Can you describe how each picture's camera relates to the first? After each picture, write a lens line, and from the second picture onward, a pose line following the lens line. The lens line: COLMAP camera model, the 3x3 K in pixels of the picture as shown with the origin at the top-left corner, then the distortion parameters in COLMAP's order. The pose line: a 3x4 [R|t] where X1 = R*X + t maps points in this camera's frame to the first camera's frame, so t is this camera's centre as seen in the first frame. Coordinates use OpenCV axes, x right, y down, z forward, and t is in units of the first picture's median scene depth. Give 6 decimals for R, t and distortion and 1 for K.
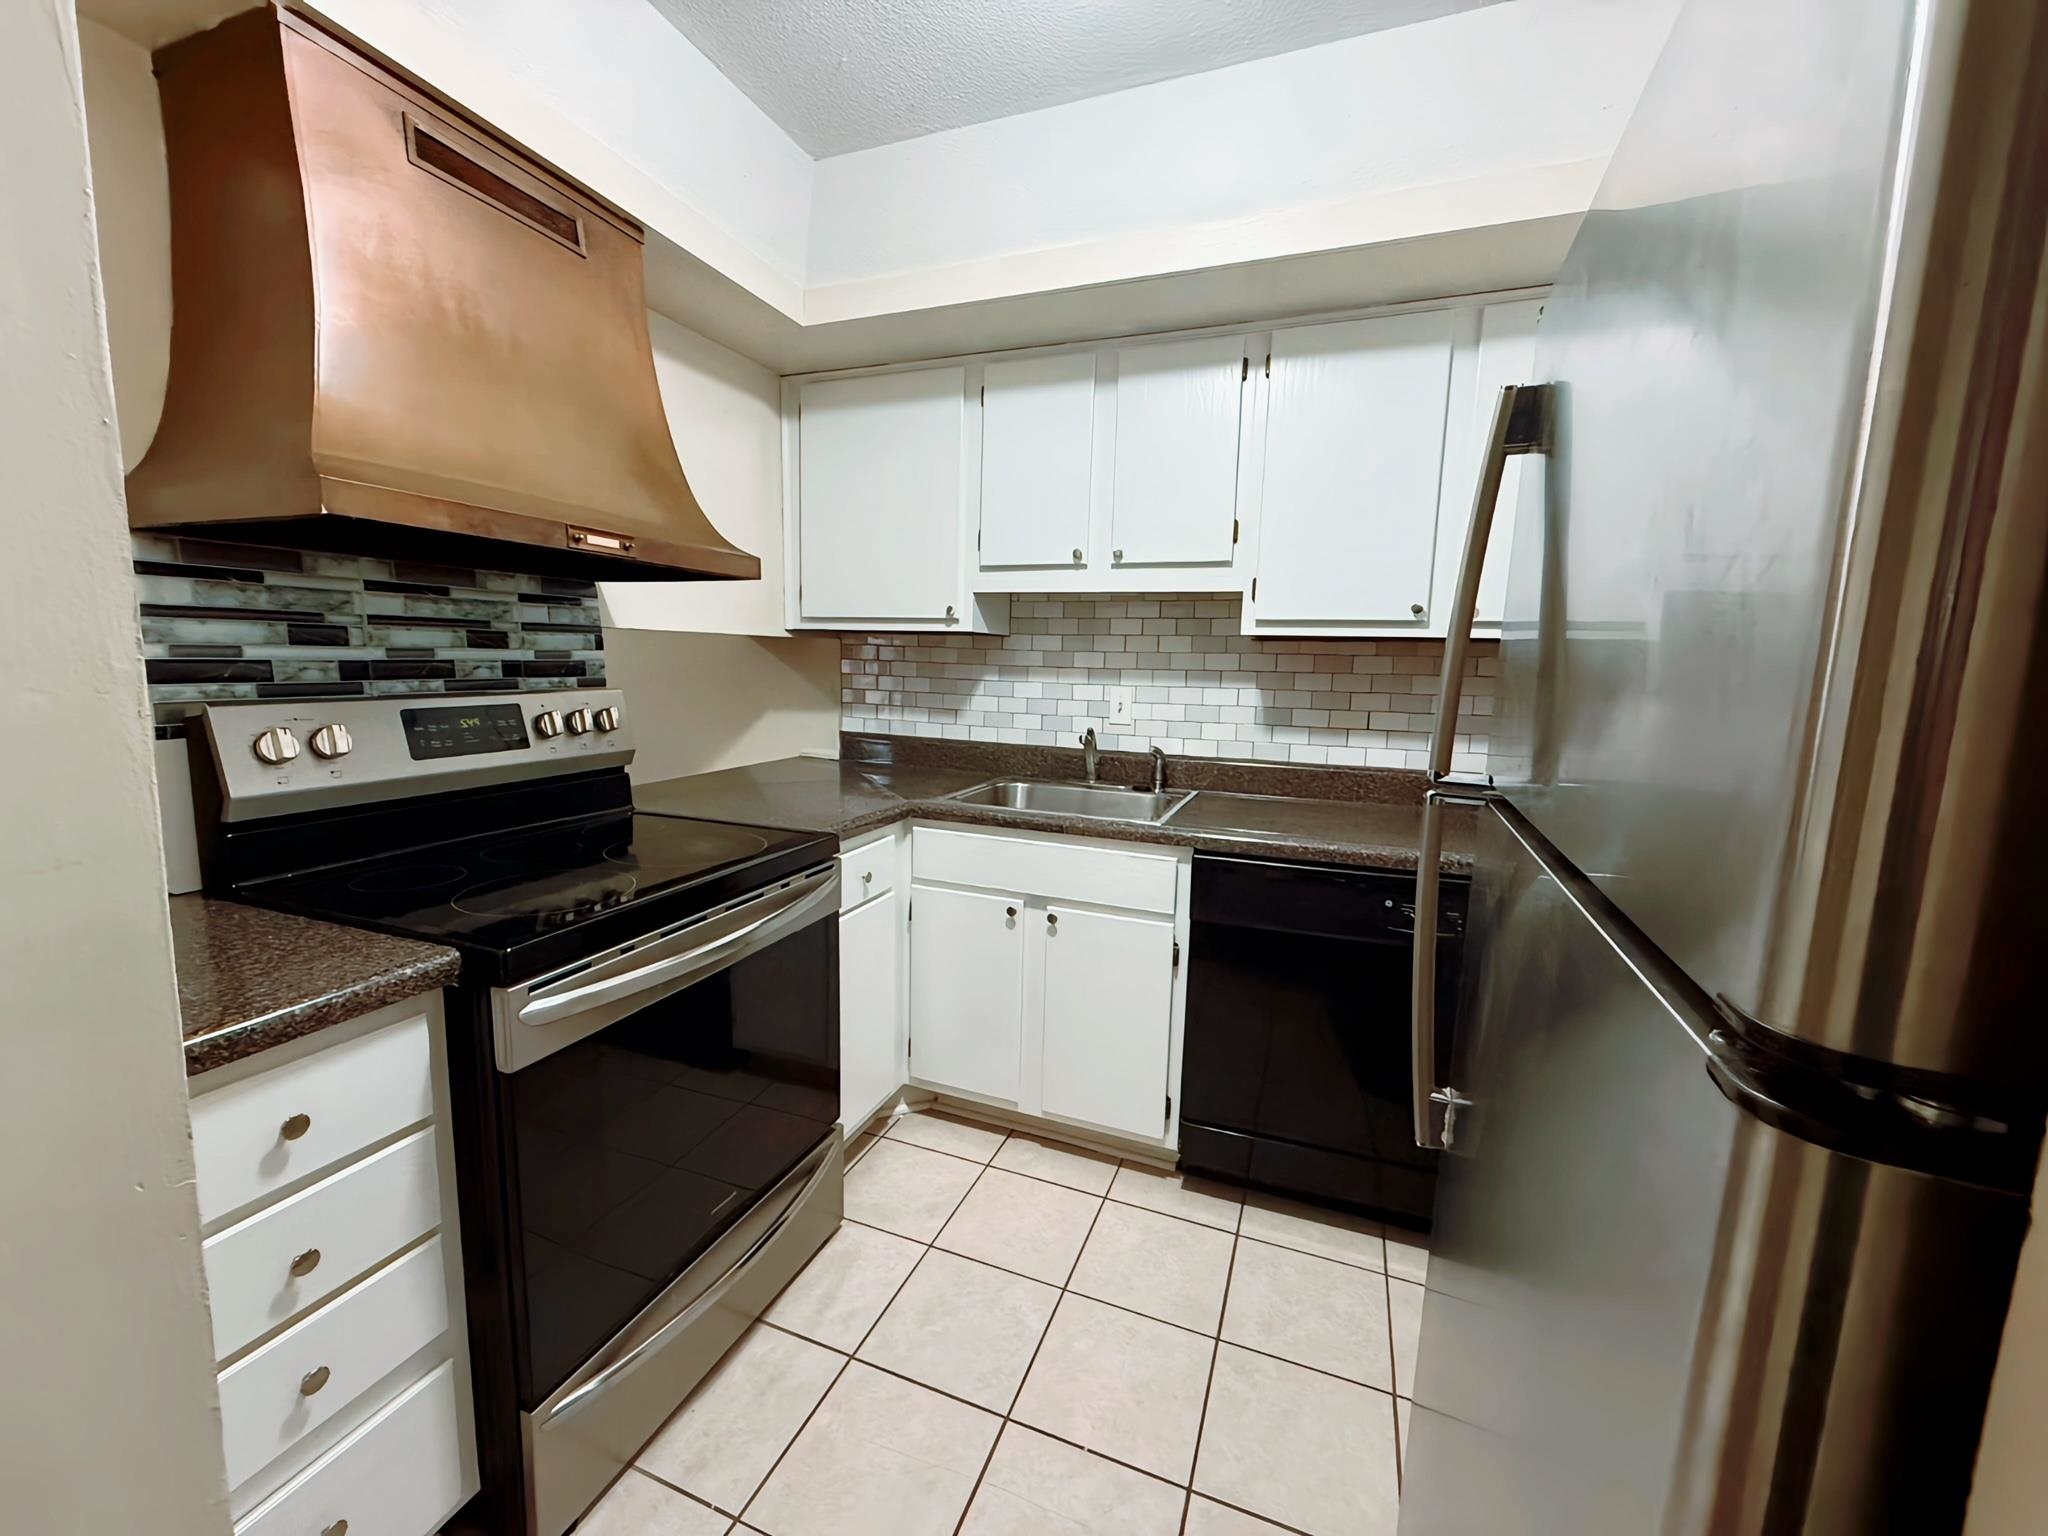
lens RADIAL K [[816.4, 0, 1024.0], [0, 816.4, 768.0], [0, 0, 1]] dist [0.026862, 0.000019]
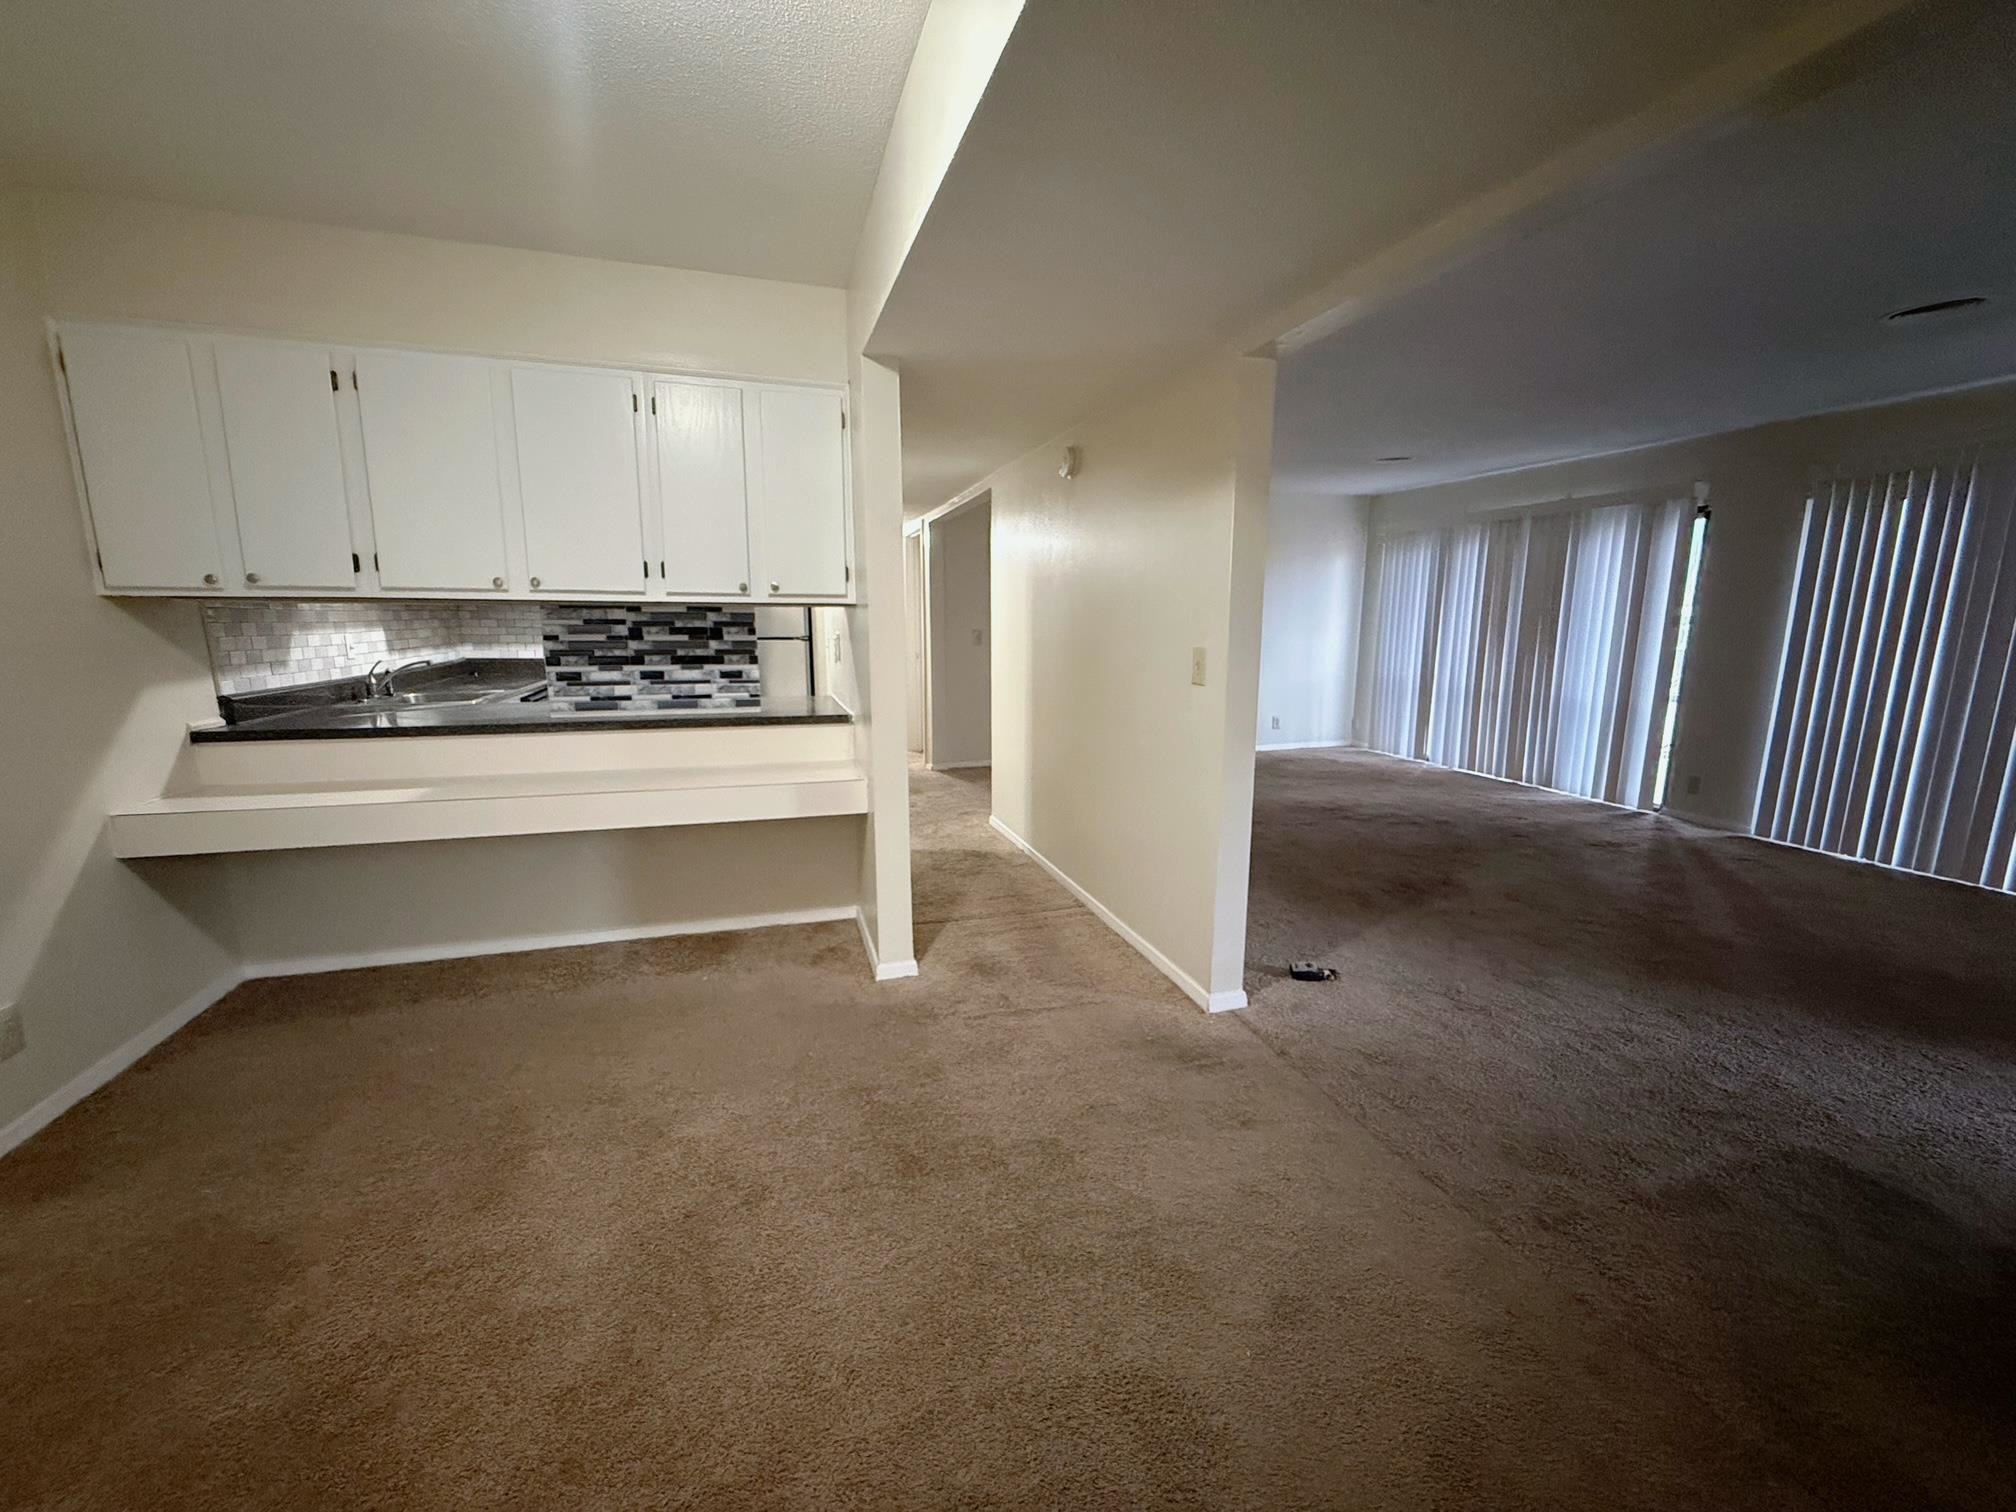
lens RADIAL K [[811.0, 0, 1008.0], [0, 811.0, 756.0], [0, 0, 1]] dist [-0.000768, -0.000022]
pose [[-0.619367, -0.163460, 0.767896, -1.683567], [0.082997, 0.958973, 0.271077, -0.172862], [-0.780702, 0.231630, -0.580390, 0.893502]]
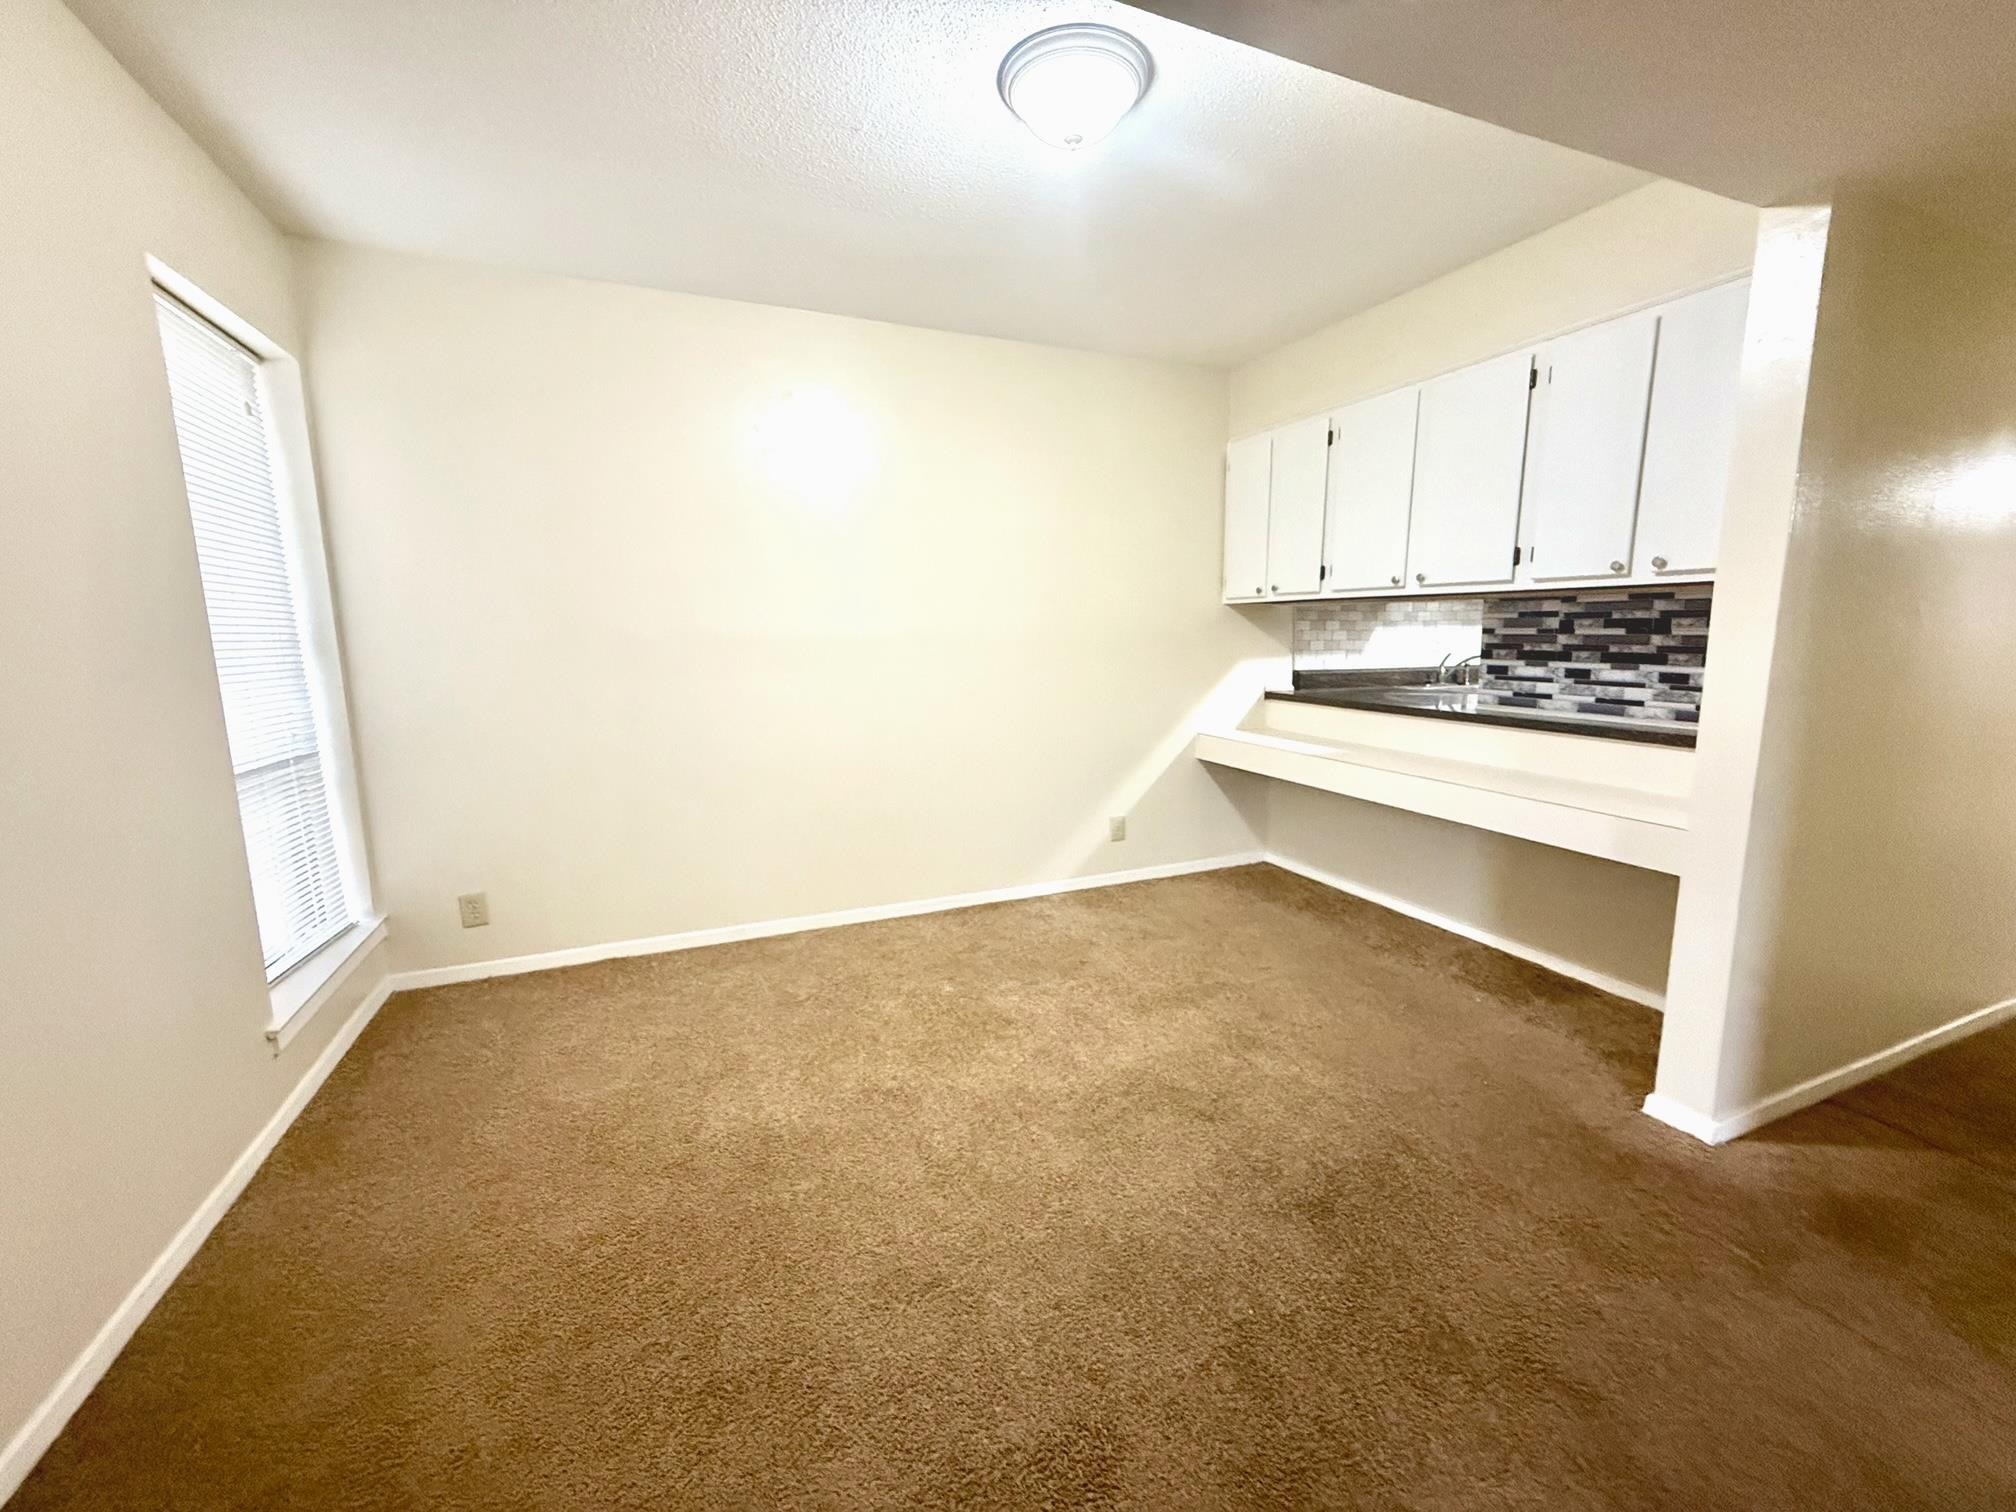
lens RADIAL K [[803.6, 0, 1008.0], [0, 803.6, 756.0], [0, 0, 1]] dist [0.026862, 0.000019]
pose [[0.707200, -0.145417, 0.691897, -1.704060], [0.121320, 0.989064, 0.083869, -0.081629], [-0.696527, 0.024629, 0.717108, 0.348724]]
